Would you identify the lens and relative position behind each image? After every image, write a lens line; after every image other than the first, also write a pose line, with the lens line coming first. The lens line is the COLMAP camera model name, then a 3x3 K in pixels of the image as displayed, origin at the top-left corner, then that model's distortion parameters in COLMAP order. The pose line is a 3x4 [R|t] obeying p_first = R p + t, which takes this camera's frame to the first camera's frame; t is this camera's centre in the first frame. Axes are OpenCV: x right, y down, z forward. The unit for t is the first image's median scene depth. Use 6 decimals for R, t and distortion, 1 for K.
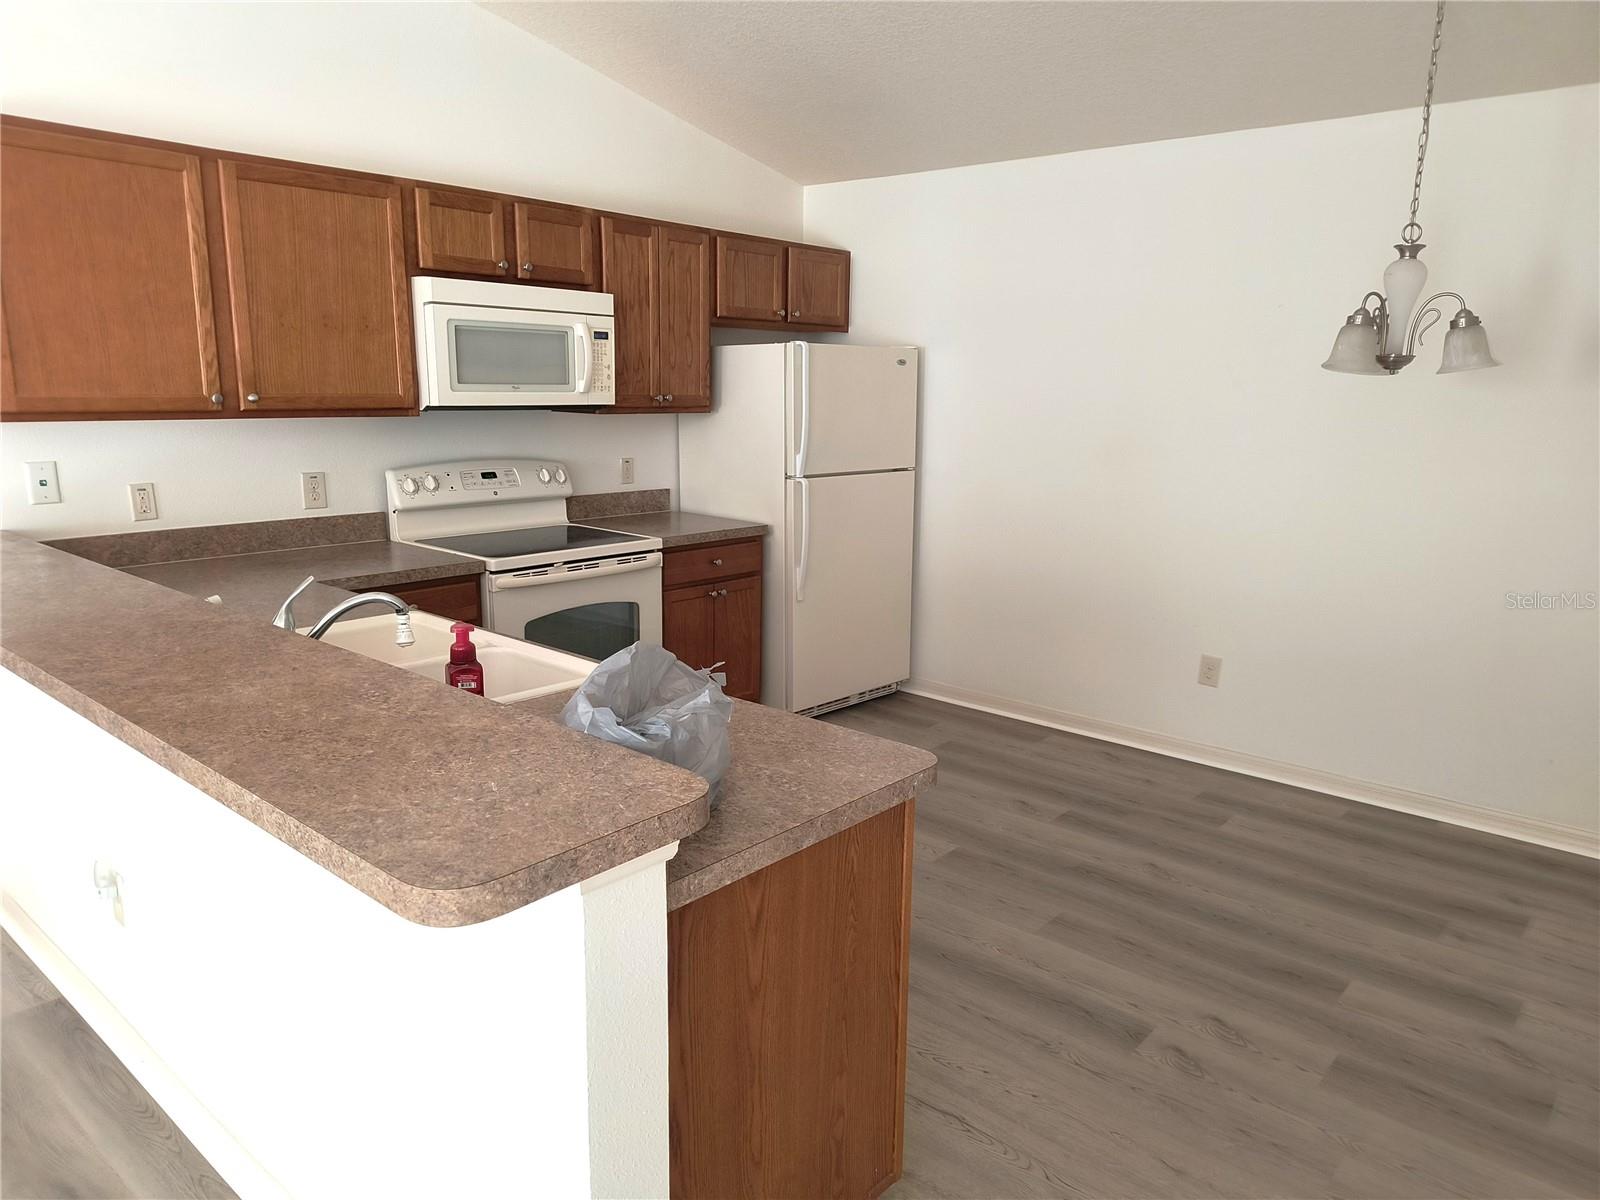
lens RADIAL K [[1114.7, 0, 798.6], [0, 1114.7, 597.8], [0, 0, 1]] dist [-0.053155, -0.006500]
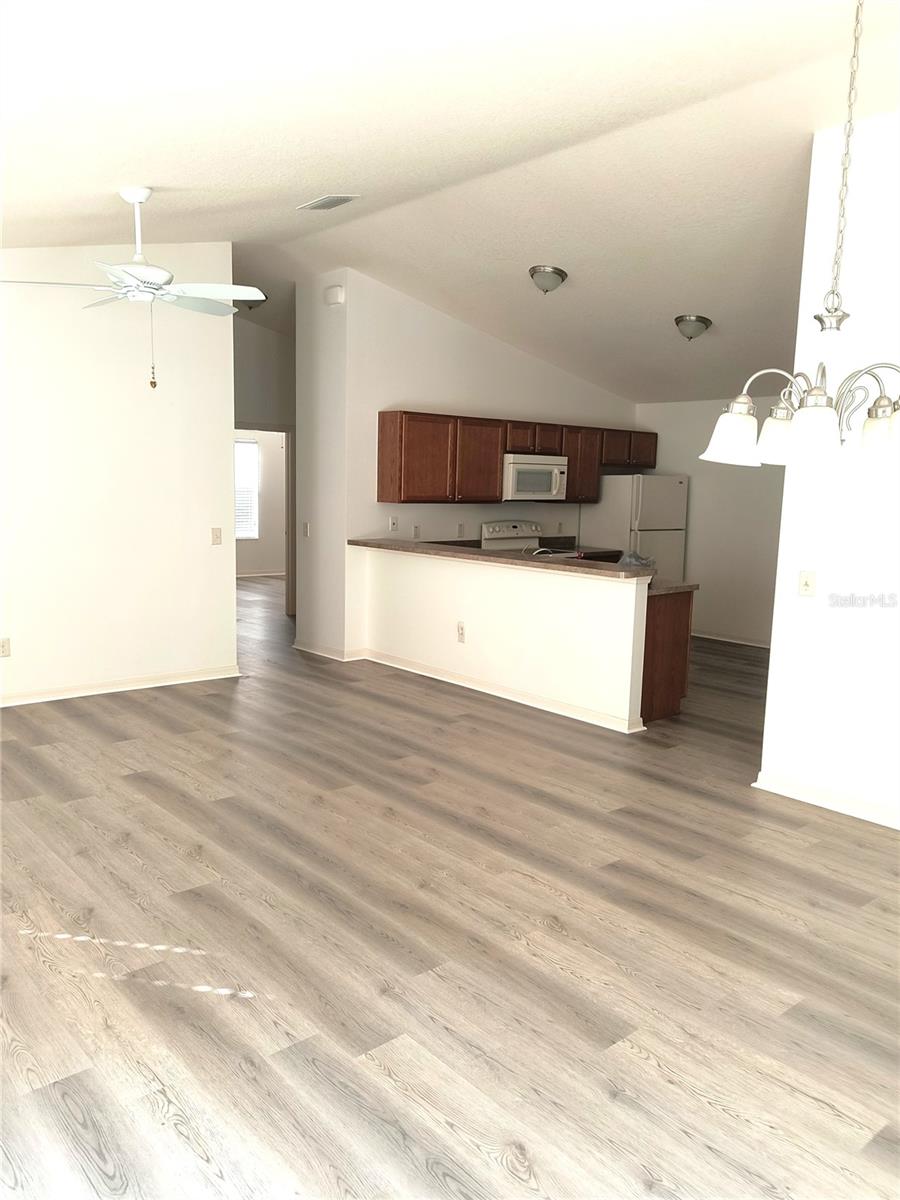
lens RADIAL K [[920.0, 0, 452.7], [0, 920.0, 604.3], [0, 0, 1]] dist [0.001712, -0.000882]
pose [[0.991811, 0.019203, -0.126262, -0.156734], [-0.026521, 0.998048, -0.056534, 0.194212], [0.124930, 0.059419, 0.990385, -1.123762]]
